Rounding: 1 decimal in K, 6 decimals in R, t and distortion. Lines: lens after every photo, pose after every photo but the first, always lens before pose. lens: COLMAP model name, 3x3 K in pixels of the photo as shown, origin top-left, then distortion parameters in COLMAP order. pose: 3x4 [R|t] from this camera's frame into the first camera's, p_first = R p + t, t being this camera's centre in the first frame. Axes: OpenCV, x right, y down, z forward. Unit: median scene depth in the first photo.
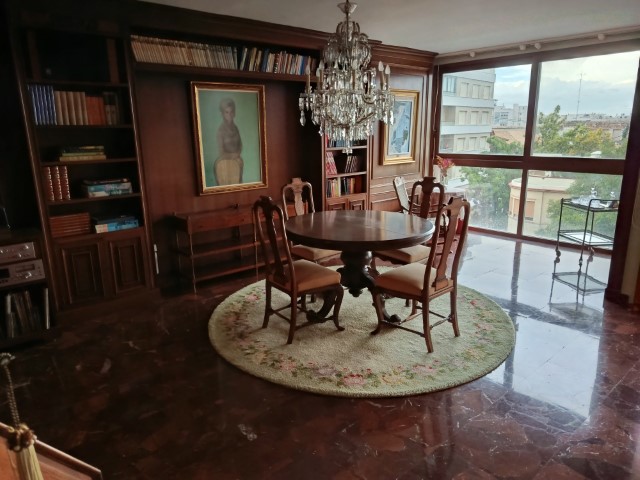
lens RADIAL K [[448.5, 0, 316.8], [0, 448.5, 239.7], [0, 0, 1]] dist [0.019513, -0.021302]
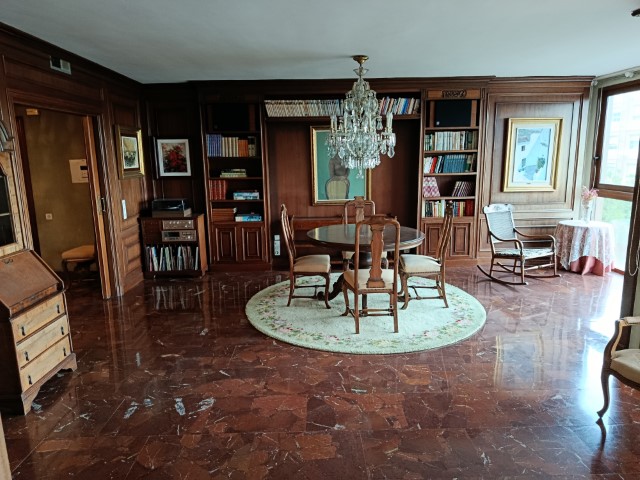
lens RADIAL K [[448.5, 0, 320.2], [0, 448.5, 242.0], [0, 0, 1]] dist [0.019513, -0.021302]
pose [[0.761834, 0.125693, -0.635460, 0.805299], [-0.149398, 0.988640, 0.016442, -0.012951], [0.630309, 0.082410, 0.771958, -0.069628]]
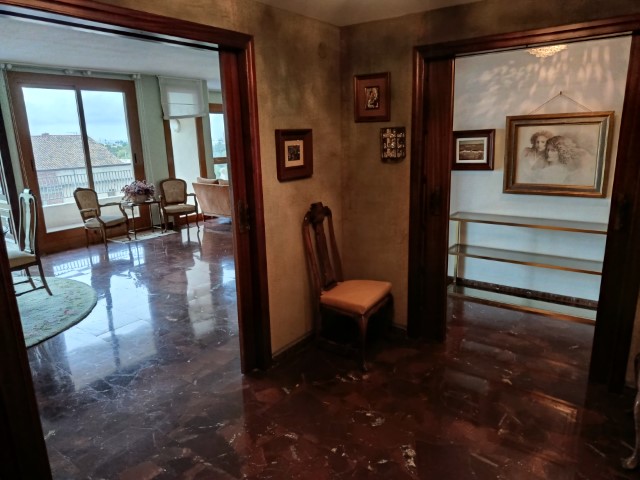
lens RADIAL K [[448.5, 0, 320.1], [0, 448.5, 238.5], [0, 0, 1]] dist [0.019513, -0.021302]
pose [[-0.209314, -0.214293, 0.954079, -1.068154], [0.256846, 0.929384, 0.265095, -0.066002], [-0.943513, 0.300540, -0.139493, 0.278162]]
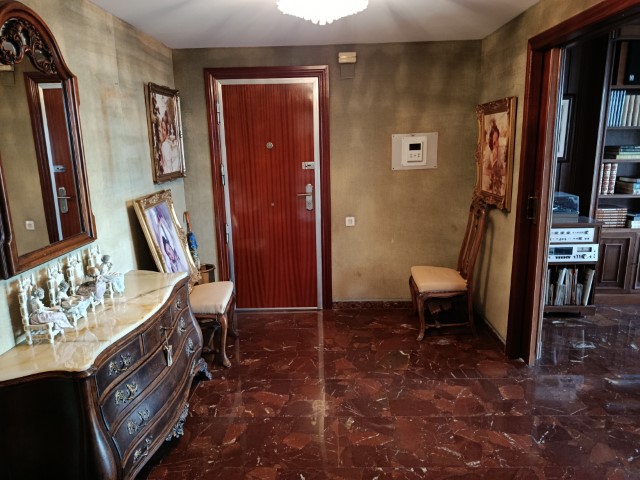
lens RADIAL K [[448.5, 0, 316.6], [0, 448.5, 242.0], [0, 0, 1]] dist [0.019513, -0.021302]
pose [[0.712926, 0.145088, -0.686066, -0.291899], [-0.149615, 0.987306, 0.053321, 0.072192], [0.685093, 0.064632, 0.725583, -0.269877]]
